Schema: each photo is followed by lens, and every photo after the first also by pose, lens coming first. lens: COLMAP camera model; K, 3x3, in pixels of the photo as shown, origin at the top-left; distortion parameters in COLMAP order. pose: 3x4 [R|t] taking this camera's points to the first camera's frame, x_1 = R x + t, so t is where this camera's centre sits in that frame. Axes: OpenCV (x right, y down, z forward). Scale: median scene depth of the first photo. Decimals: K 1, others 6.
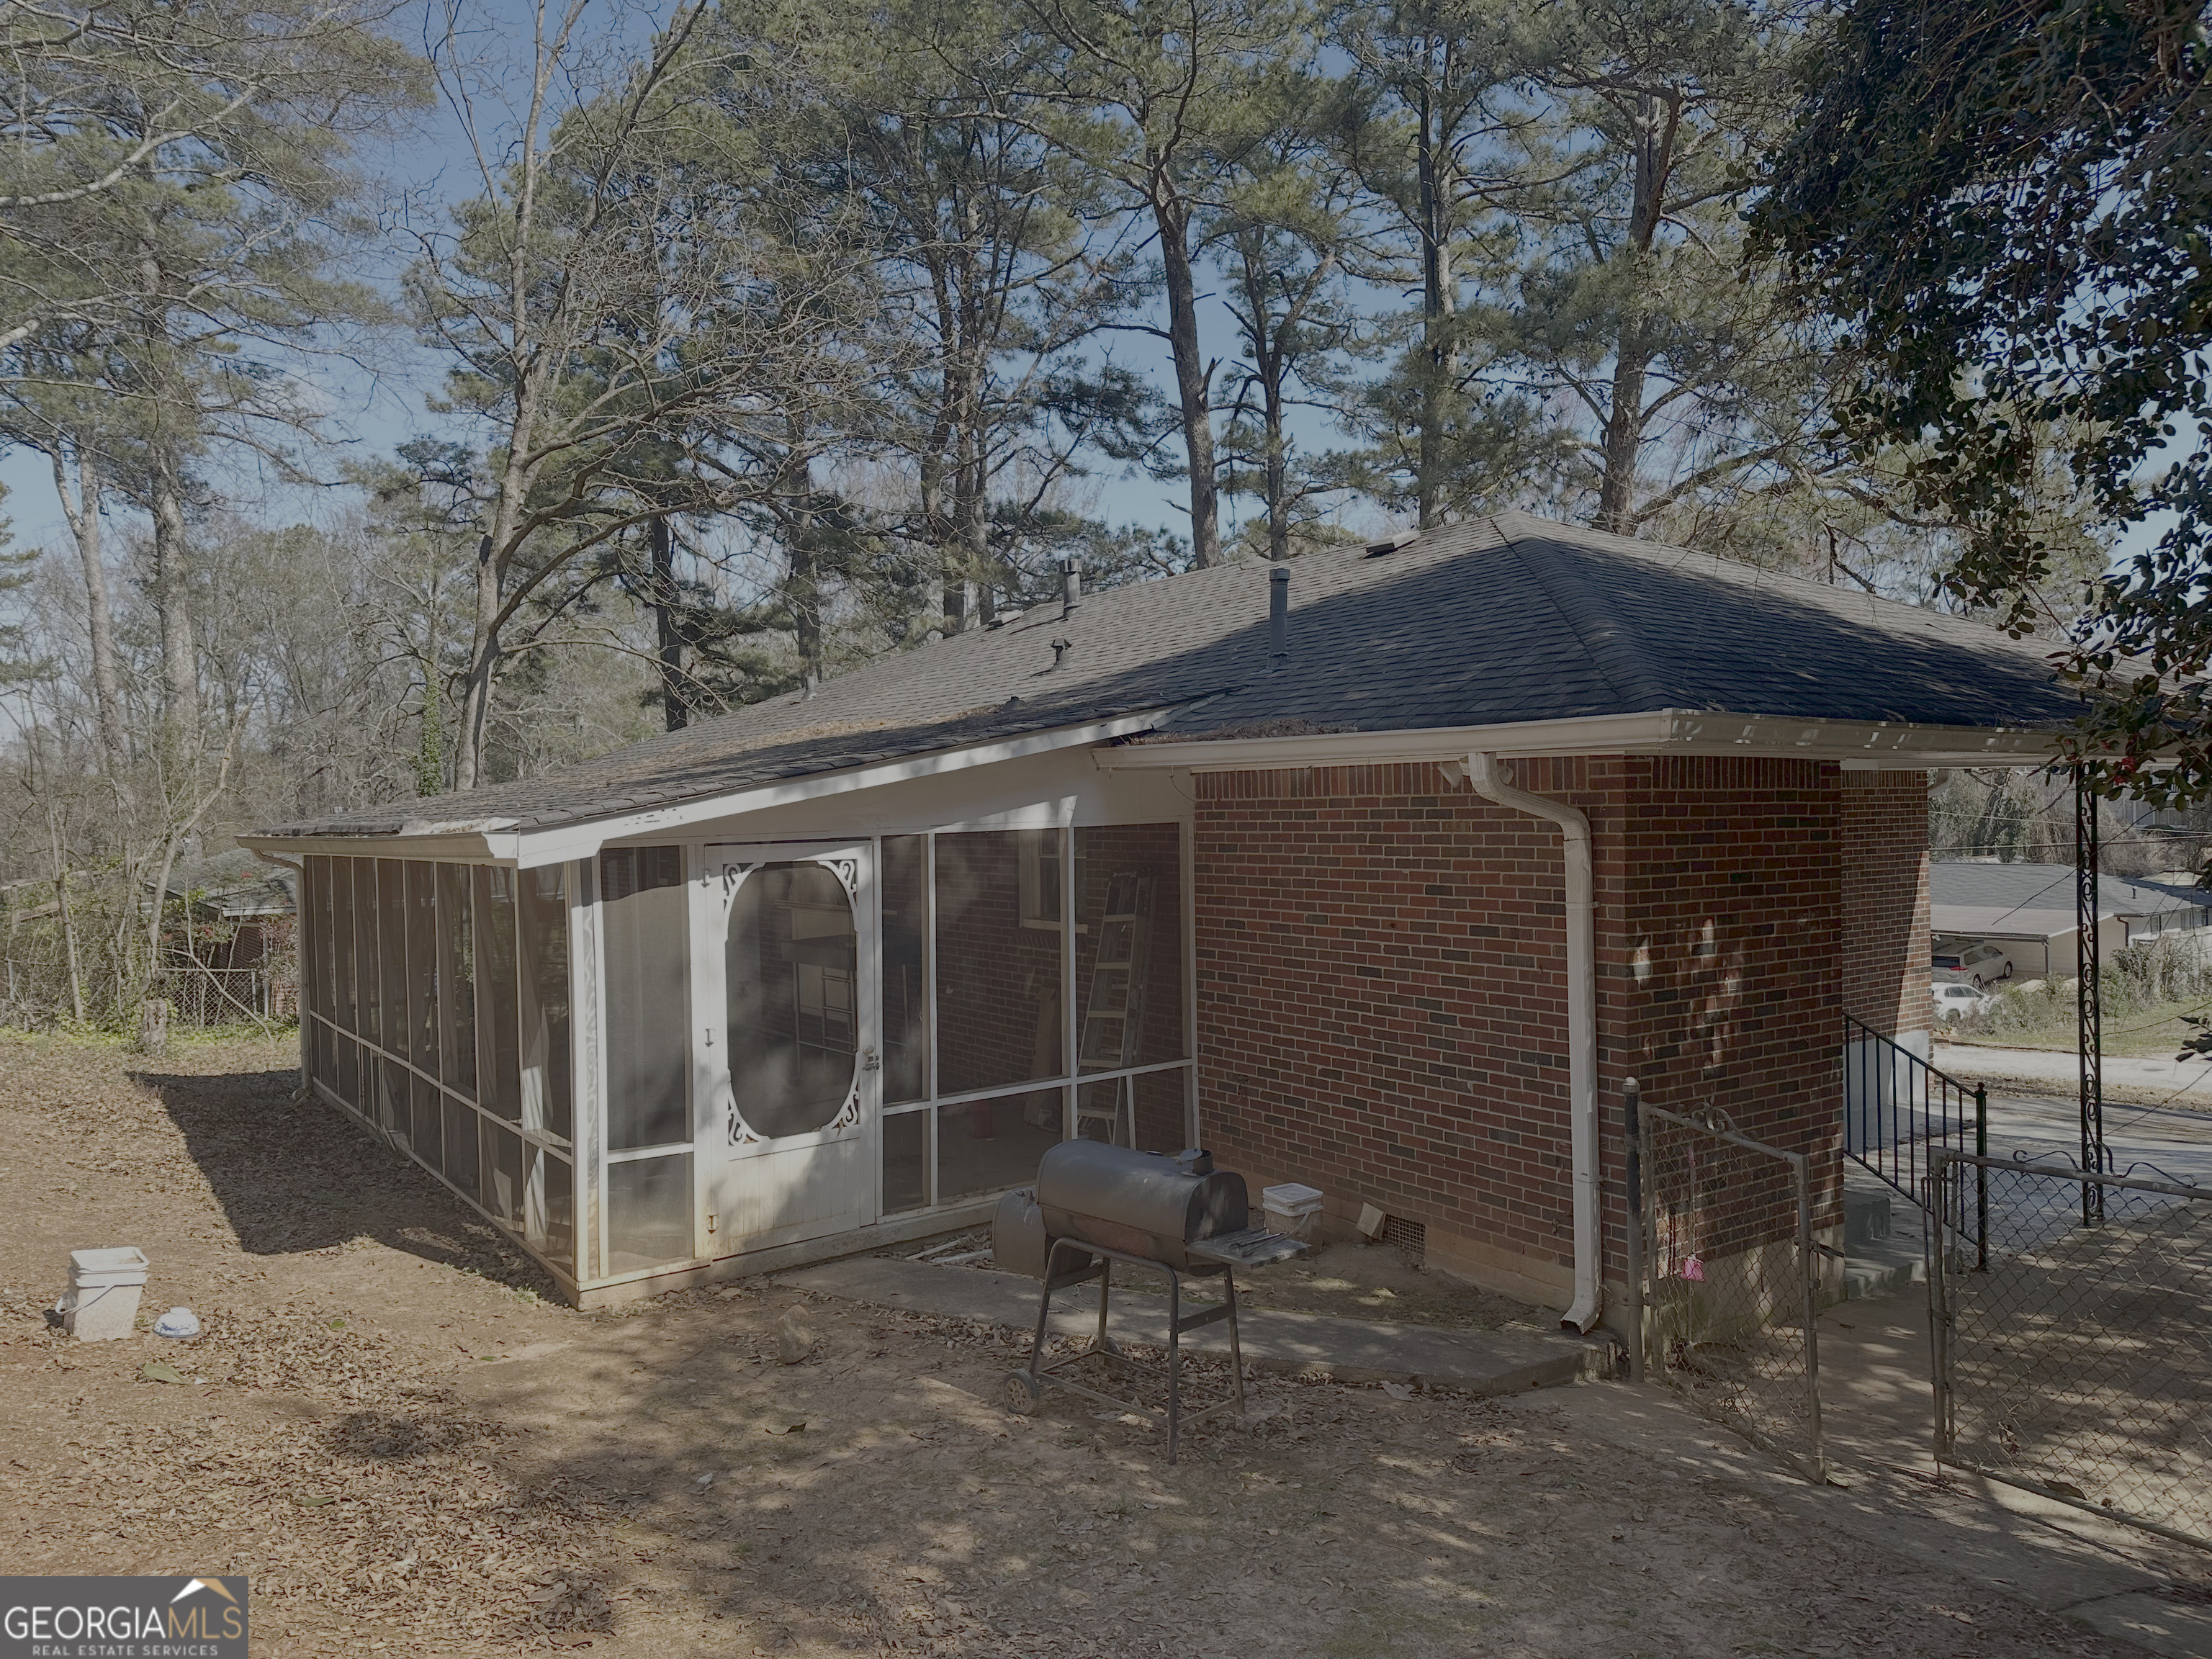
lens RADIAL K [[1566.3, 0, 1099.2], [0, 1566.3, 831.5], [0, 0, 1]] dist [0.024053, -0.001417]
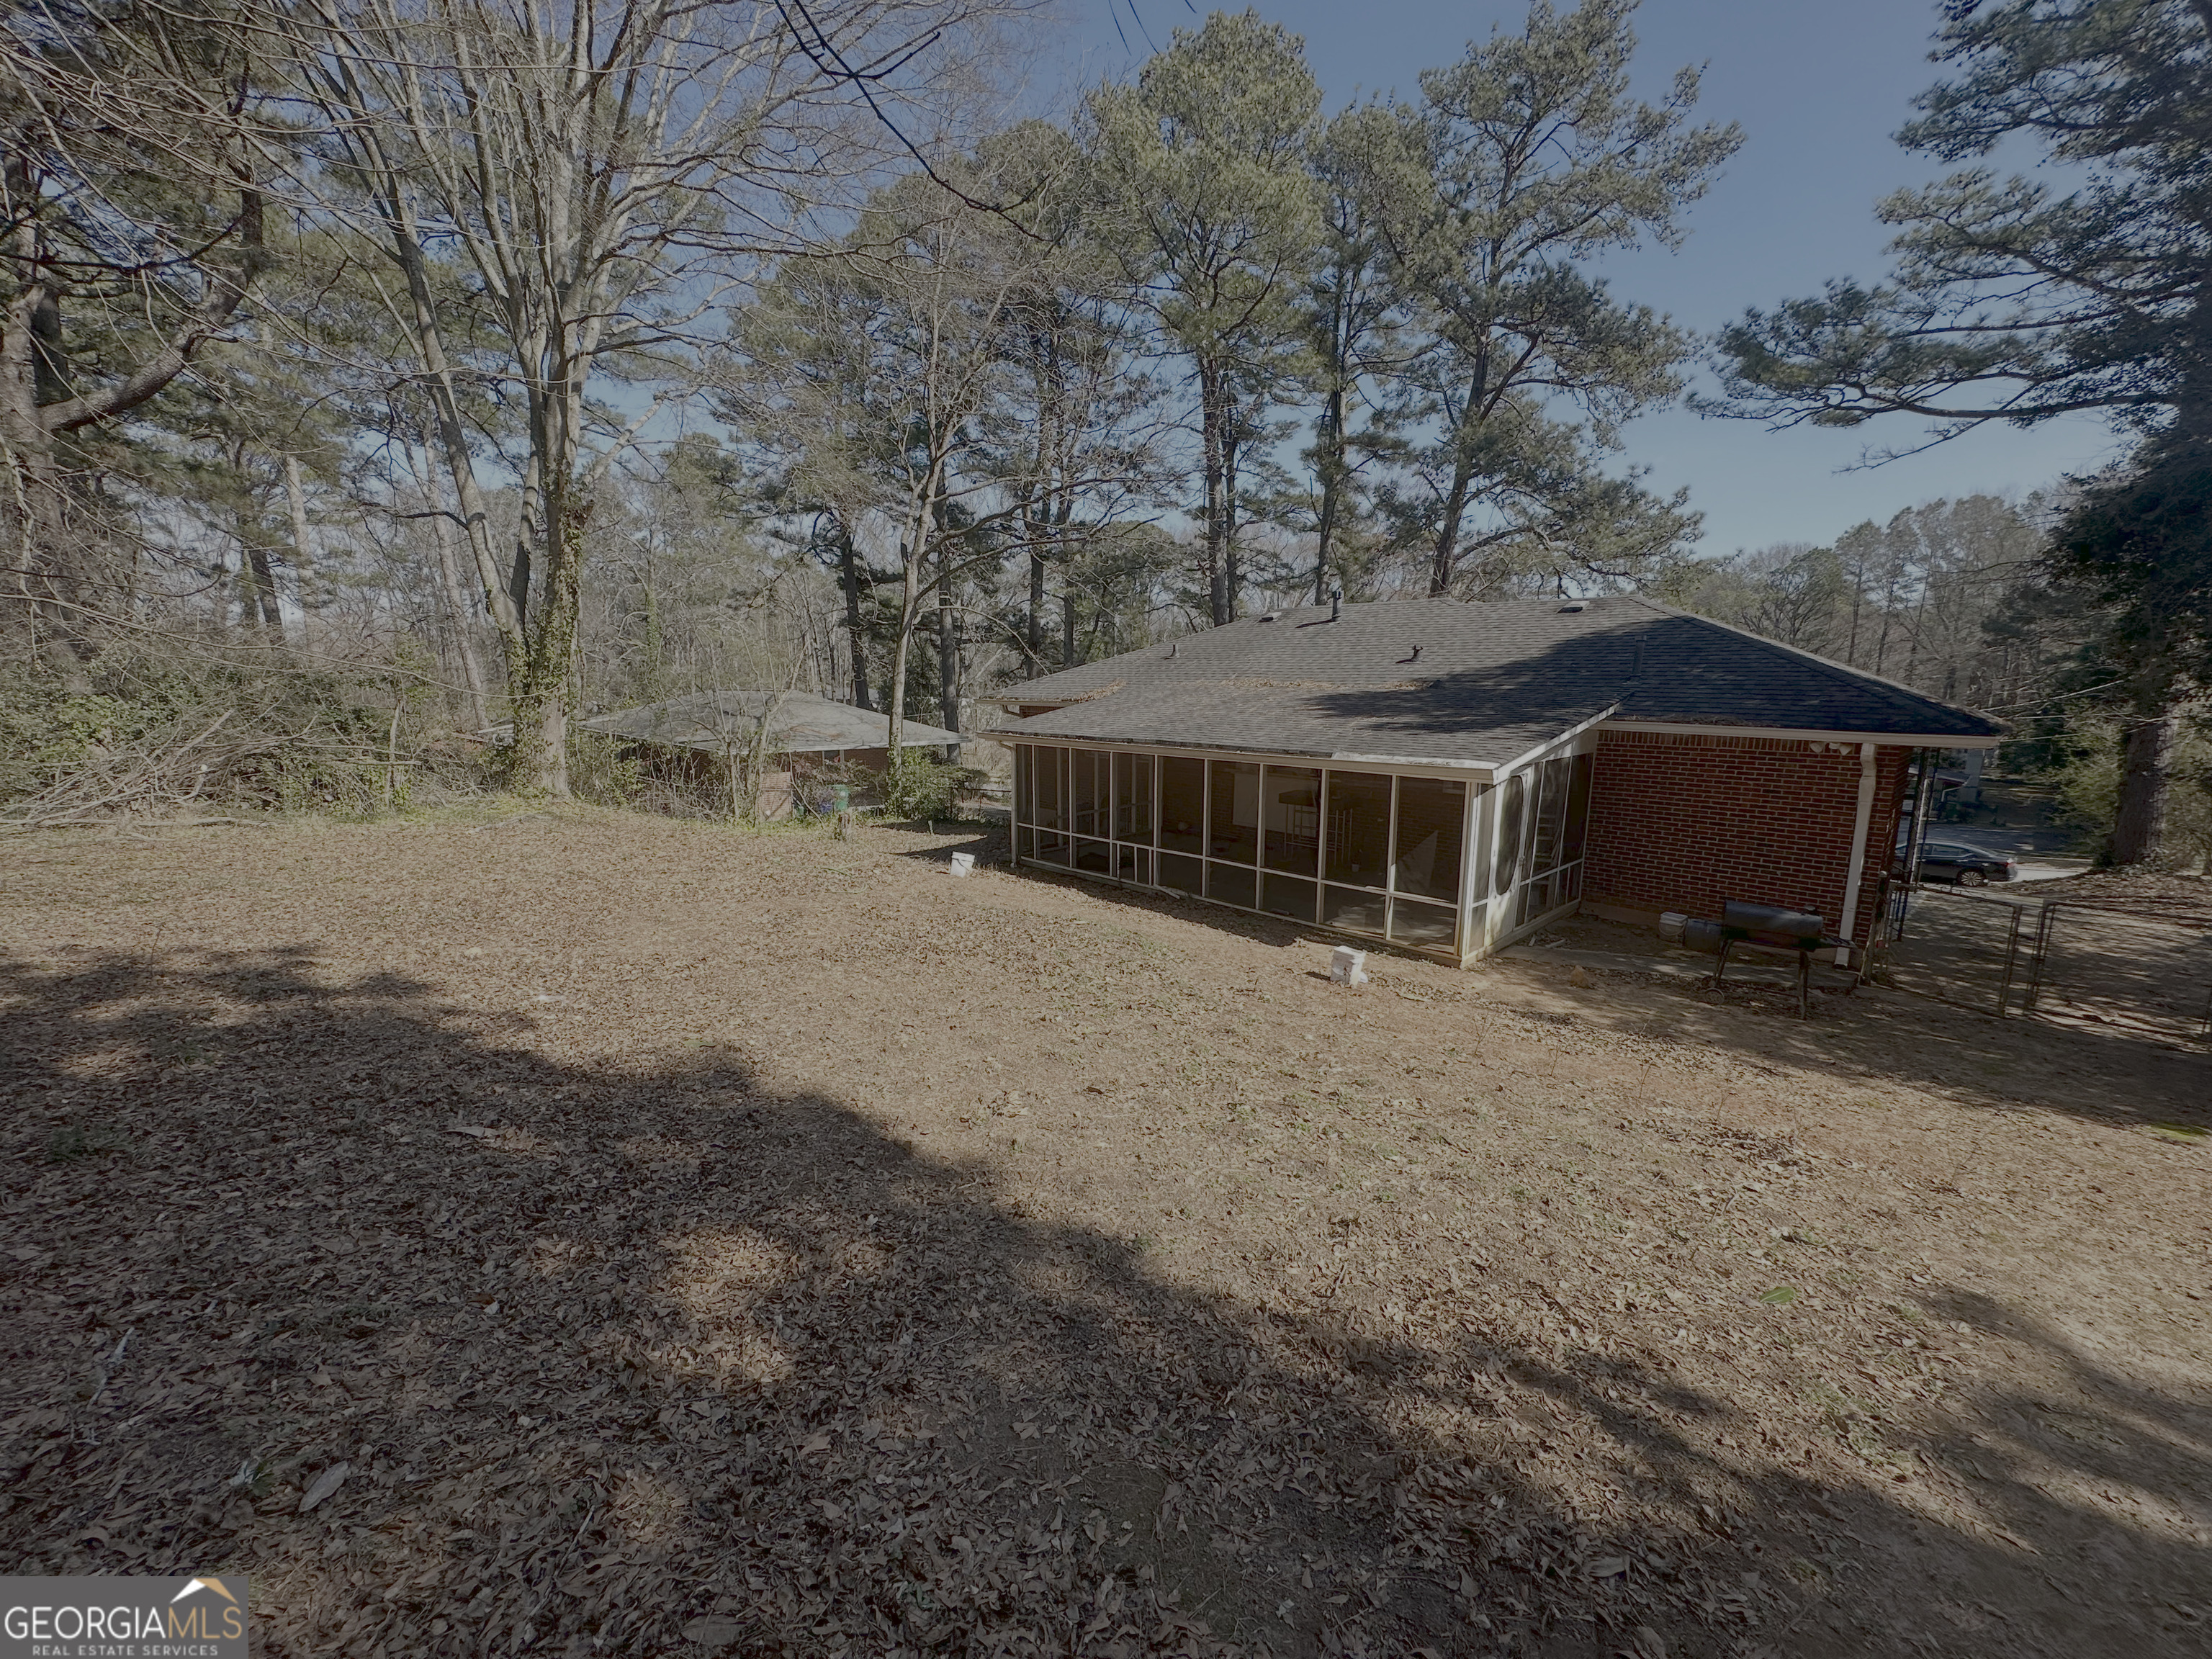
lens RADIAL K [[904.4, 0, 1104.3], [0, 904.4, 829.8], [0, 0, 1]] dist [0.000193, -0.000001]
pose [[0.988790, 0.001695, 0.149305, -1.120836], [-0.024007, 0.988731, 0.147763, -0.091022], [-0.147372, -0.149691, 0.977688, -0.222335]]
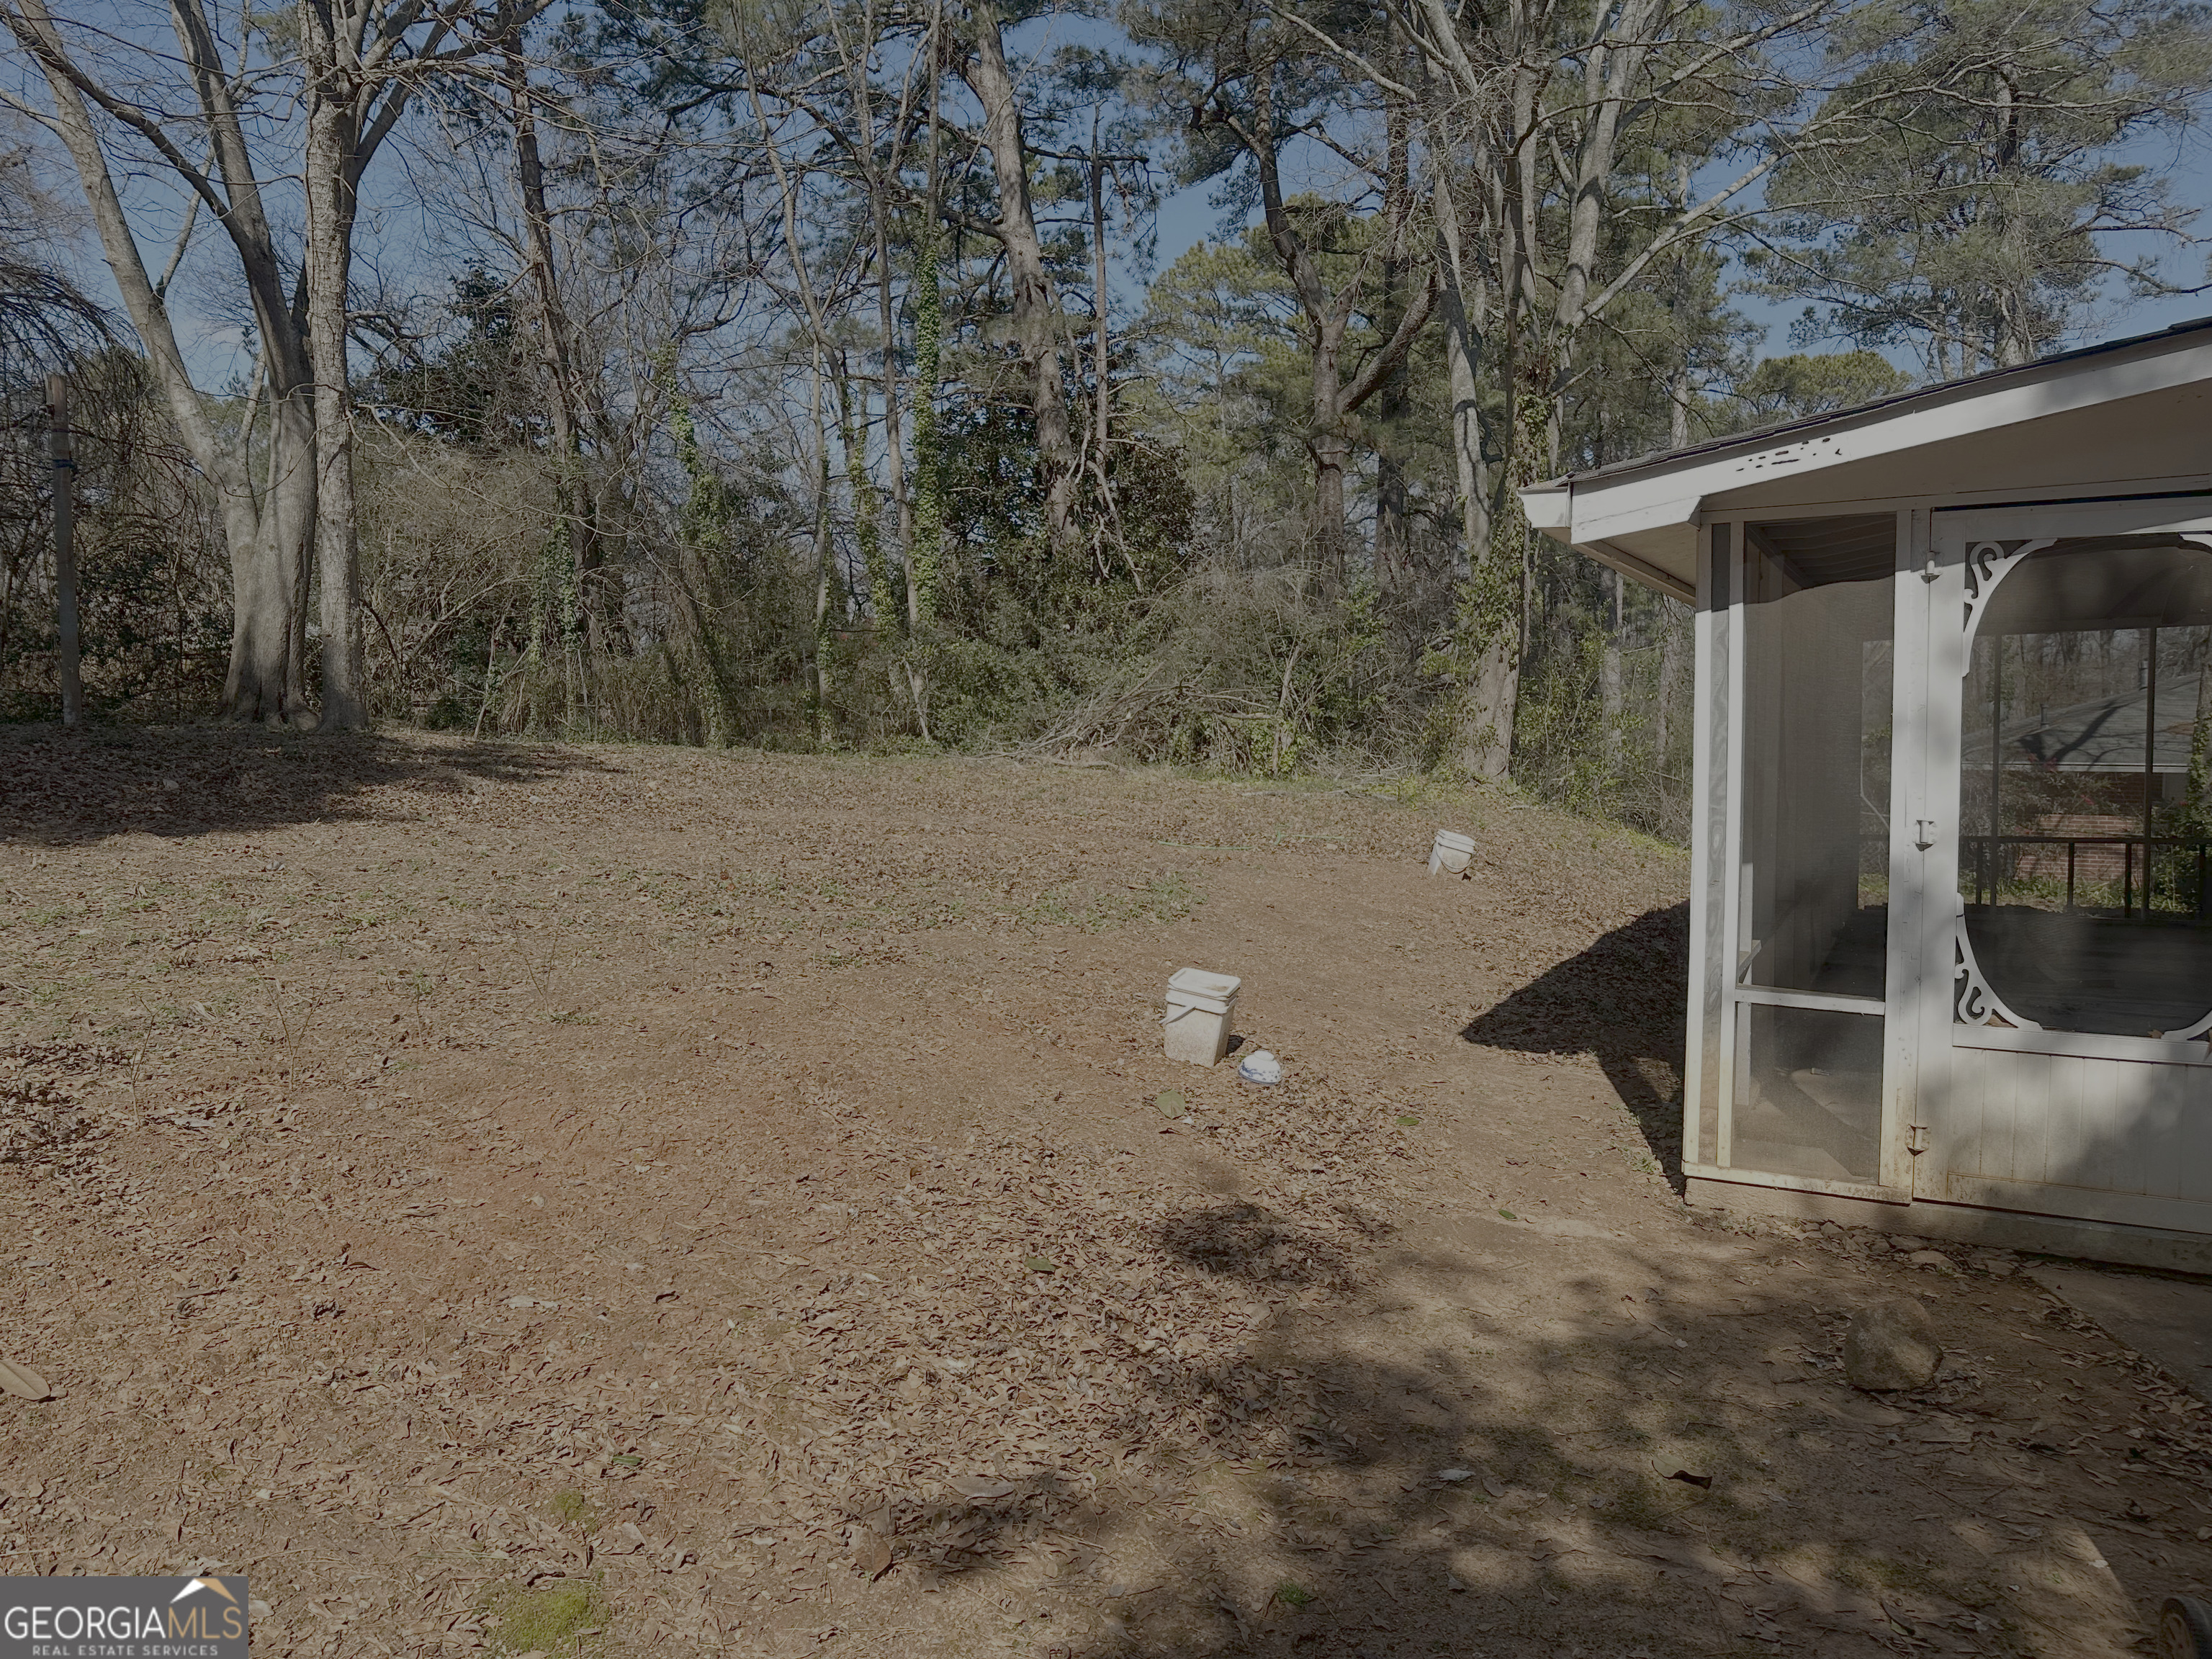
lens RADIAL K [[1565.0, 0, 1098.5], [0, 1565.0, 822.3], [0, 0, 1]] dist [0.163462, -0.216901]
pose [[0.471055, 0.088048, -0.877699, 0.158505], [-0.028785, 0.996010, 0.084468, 0.090877], [0.881634, -0.014525, 0.471710, 0.468744]]
